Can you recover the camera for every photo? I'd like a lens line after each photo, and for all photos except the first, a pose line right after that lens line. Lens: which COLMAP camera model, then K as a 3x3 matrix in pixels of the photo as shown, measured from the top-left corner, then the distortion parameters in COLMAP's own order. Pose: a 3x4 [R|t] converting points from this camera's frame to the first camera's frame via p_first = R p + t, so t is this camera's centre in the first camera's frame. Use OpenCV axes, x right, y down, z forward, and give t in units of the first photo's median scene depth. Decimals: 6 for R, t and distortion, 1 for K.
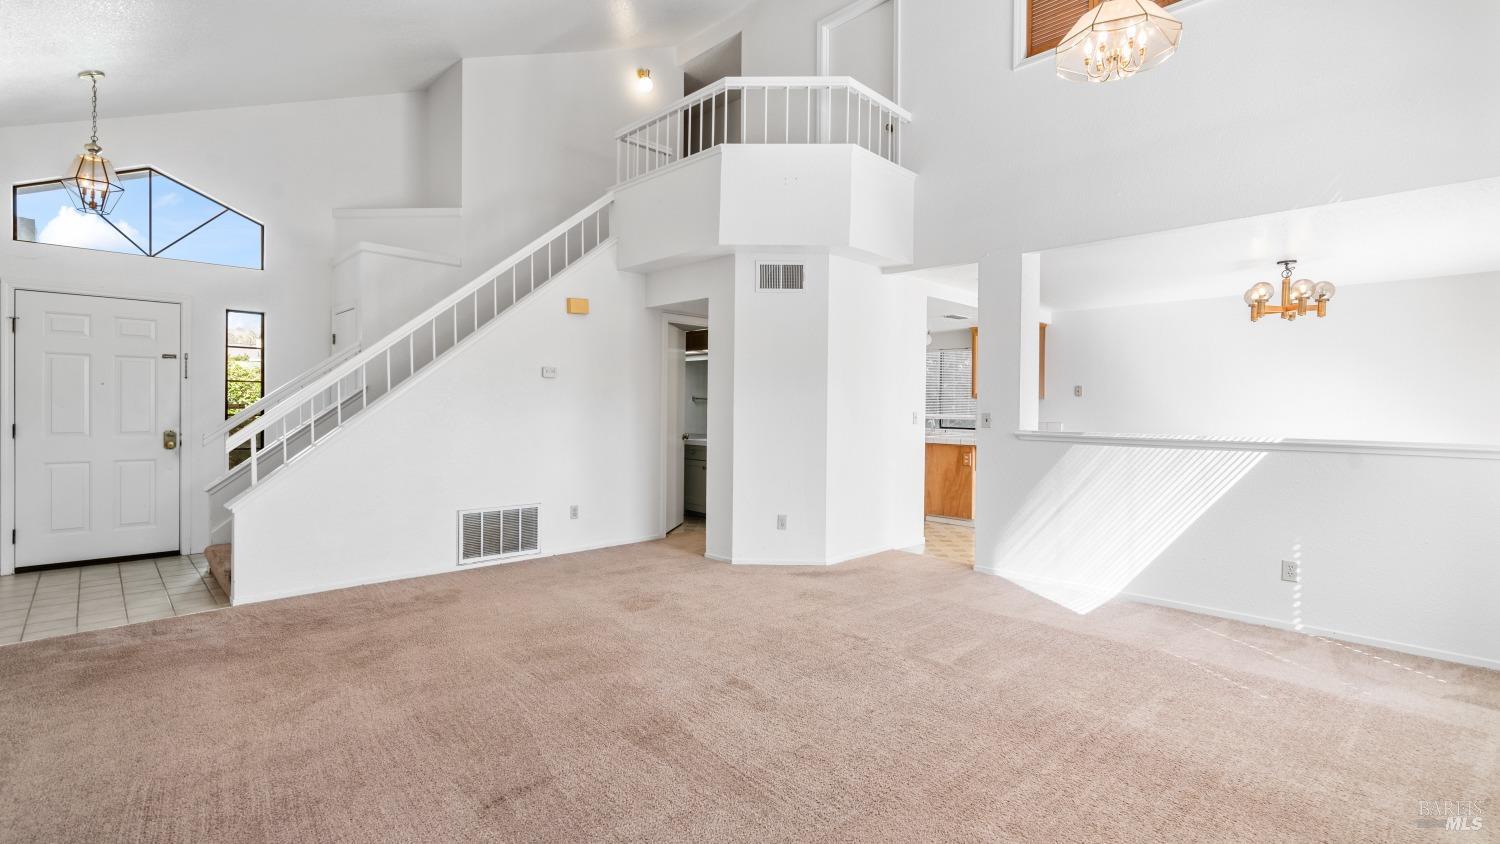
lens RADIAL K [[693.4, 0, 744.4], [0, 693.4, 414.9], [0, 0, 1]] dist [-0.053644, 0.002964]
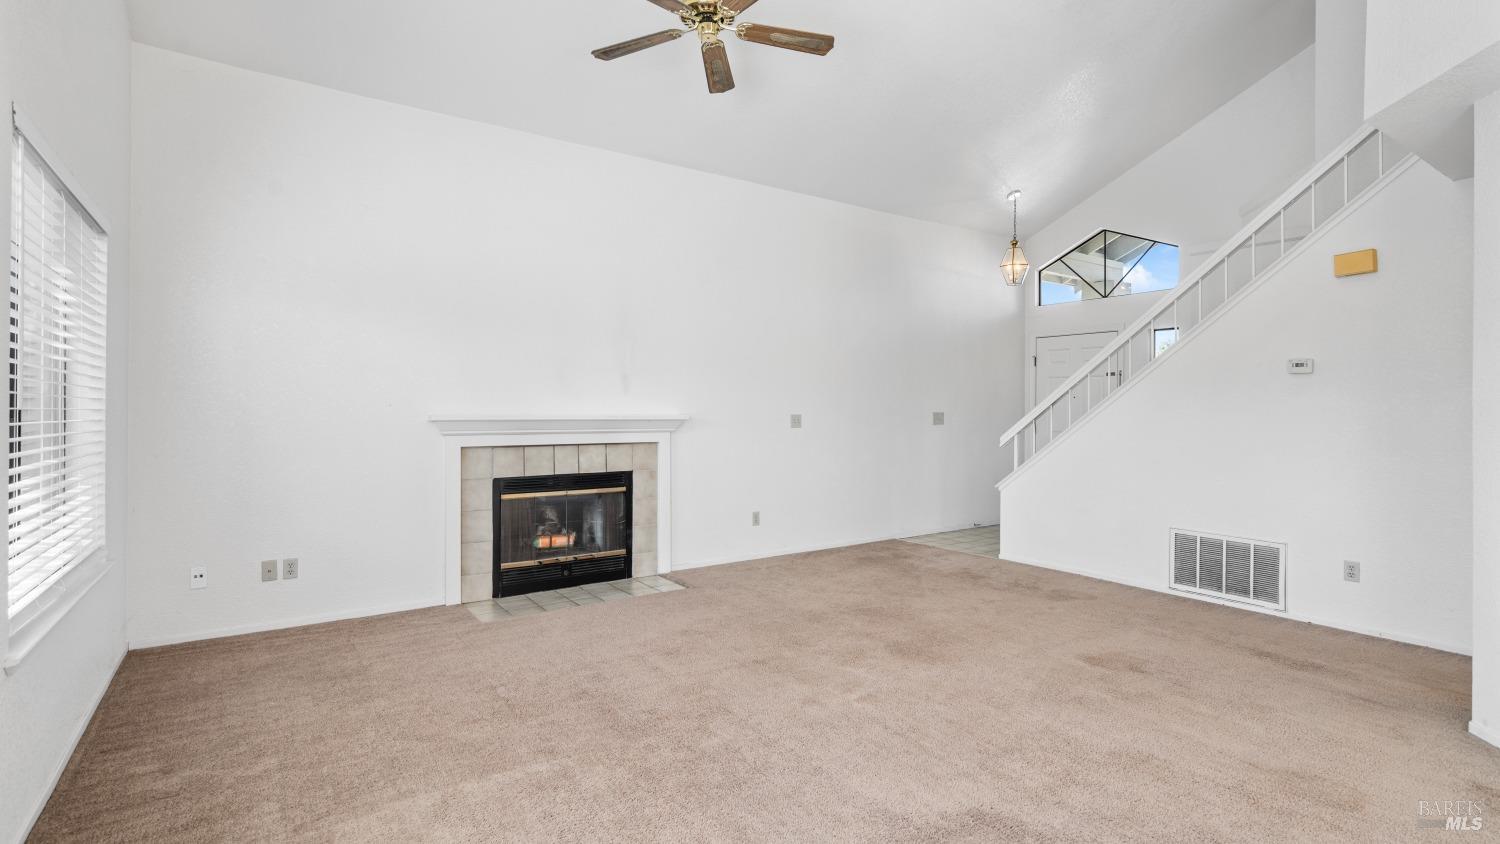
lens RADIAL K [[712.8, 0, 746.6], [0, 712.8, 421.5], [0, 0, 1]] dist [0.002179, 0.000052]
pose [[-0.199136, 0.005827, -0.979954, 0.602551], [-0.013868, 0.999865, 0.008763, -0.002320], [0.979874, 0.015335, -0.199029, 0.615102]]
